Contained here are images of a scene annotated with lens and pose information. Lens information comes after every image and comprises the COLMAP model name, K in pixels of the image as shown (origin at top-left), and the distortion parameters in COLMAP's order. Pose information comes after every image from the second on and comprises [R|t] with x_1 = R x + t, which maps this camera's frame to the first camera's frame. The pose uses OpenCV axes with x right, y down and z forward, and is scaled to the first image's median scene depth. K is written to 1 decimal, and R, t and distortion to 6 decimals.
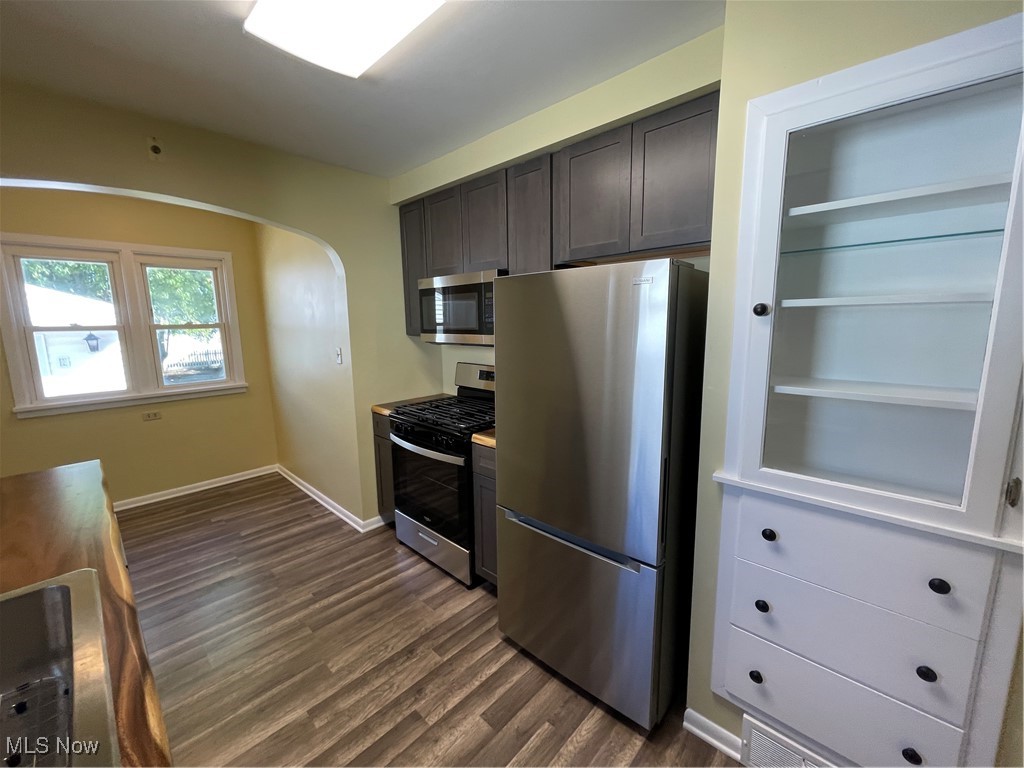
lens RADIAL K [[415.7, 0, 514.4], [0, 415.7, 382.2], [0, 0, 1]] dist [0.003003, 0.002477]
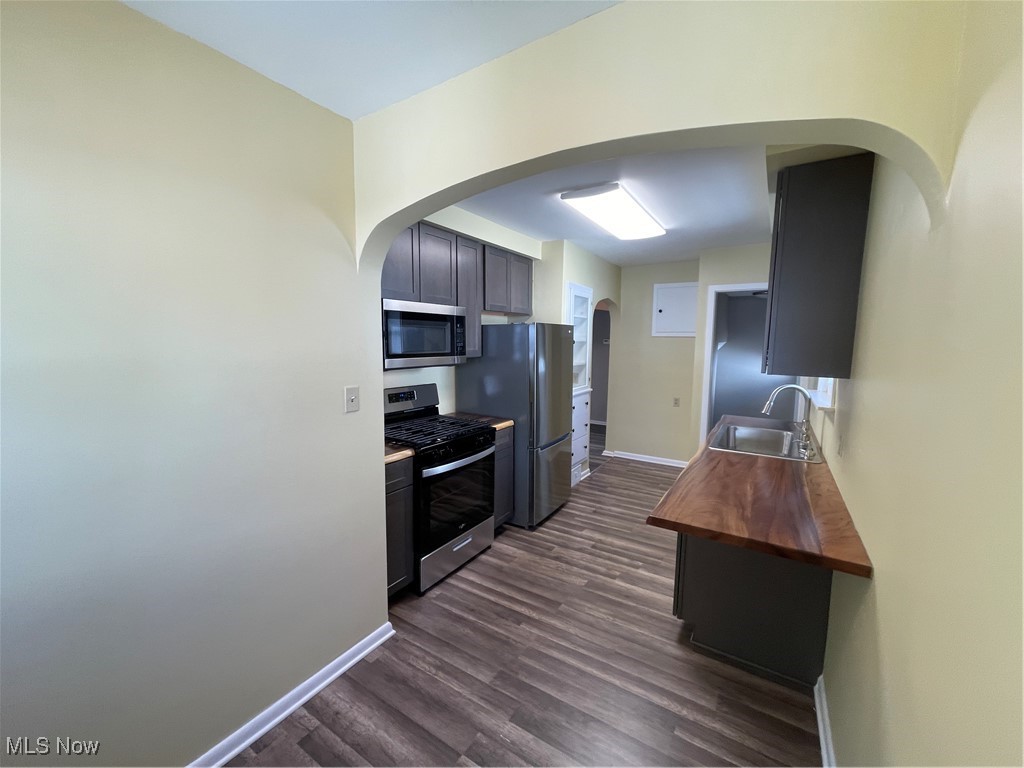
lens RADIAL K [[415.7, 0, 509.2], [0, 415.7, 384.4], [0, 0, 1]] dist [0.003003, 0.002477]
pose [[-0.185909, -0.093561, 0.978102, -1.270260], [0.141587, 0.982516, 0.120895, -0.150591], [-0.972312, 0.160962, -0.169411, 1.012769]]
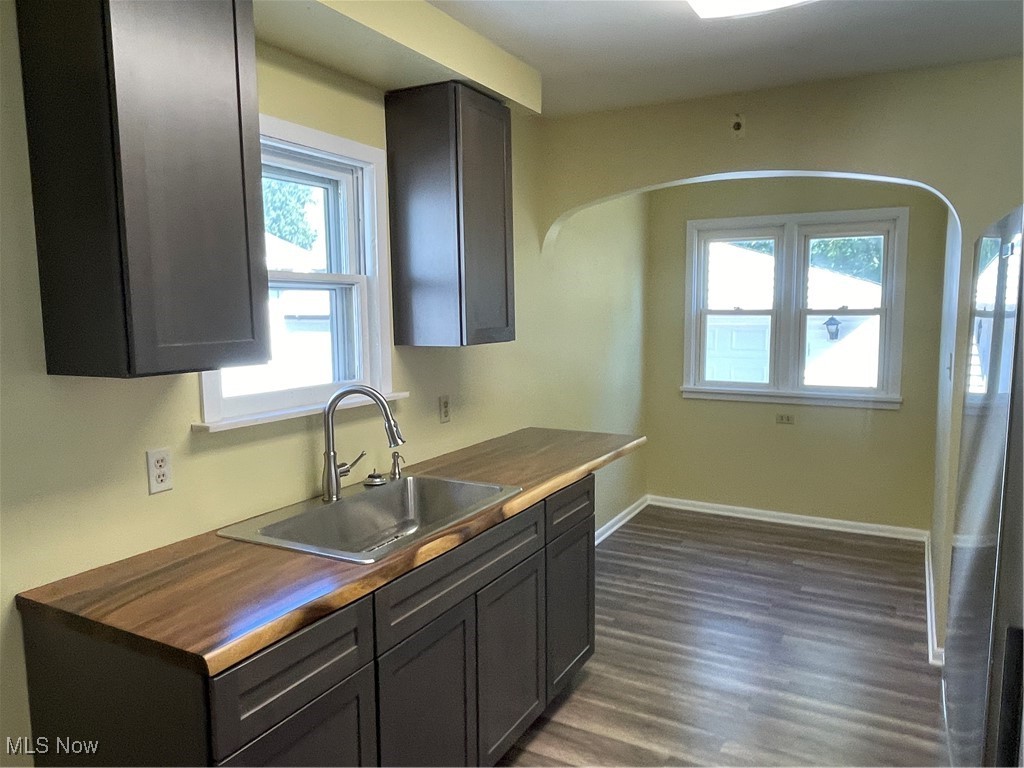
lens RADIAL K [[734.8, 0, 511.5], [0, 734.8, 383.9], [0, 0, 1]] dist [-0.007679, -0.005534]
pose [[0.253025, 0.115799, -0.960505, 0.522427], [-0.144980, 0.986138, 0.080698, -0.036396], [0.956535, 0.118836, 0.266306, 0.117417]]
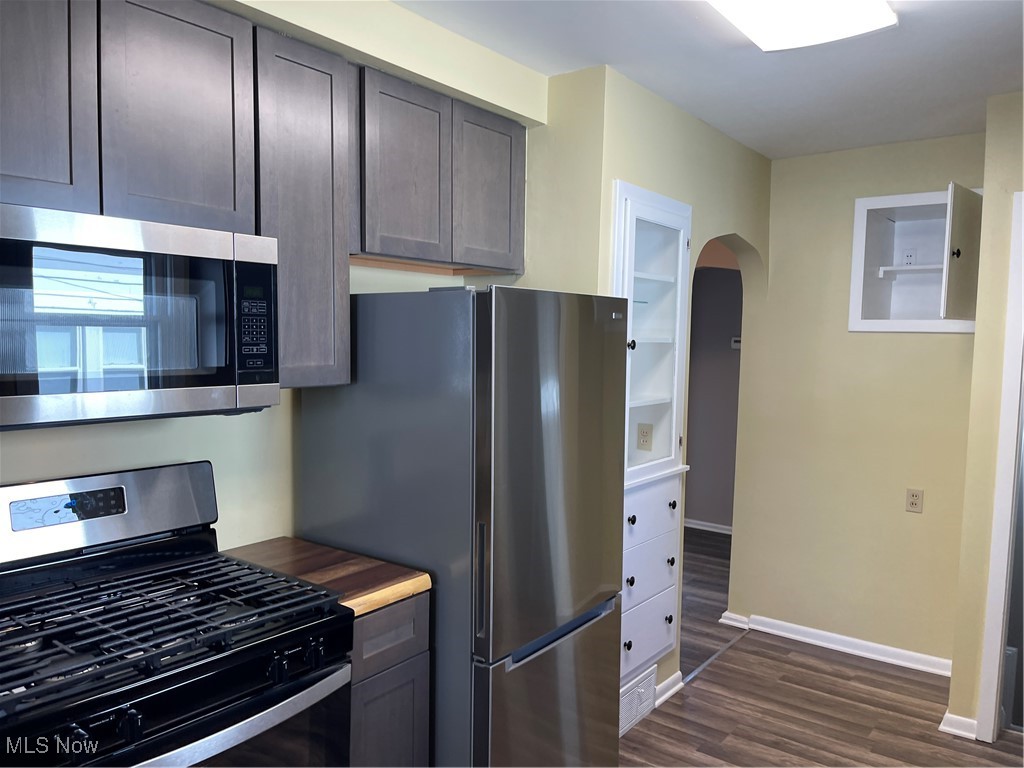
lens RADIAL K [[767.7, 0, 510.7], [0, 767.7, 390.3], [0, 0, 1]] dist [0.032695, -0.019276]
pose [[-0.110921, -0.061498, 0.991925, -0.818808], [0.131978, 0.988332, 0.076034, -0.124402], [-0.985027, 0.139346, -0.101511, 0.770207]]
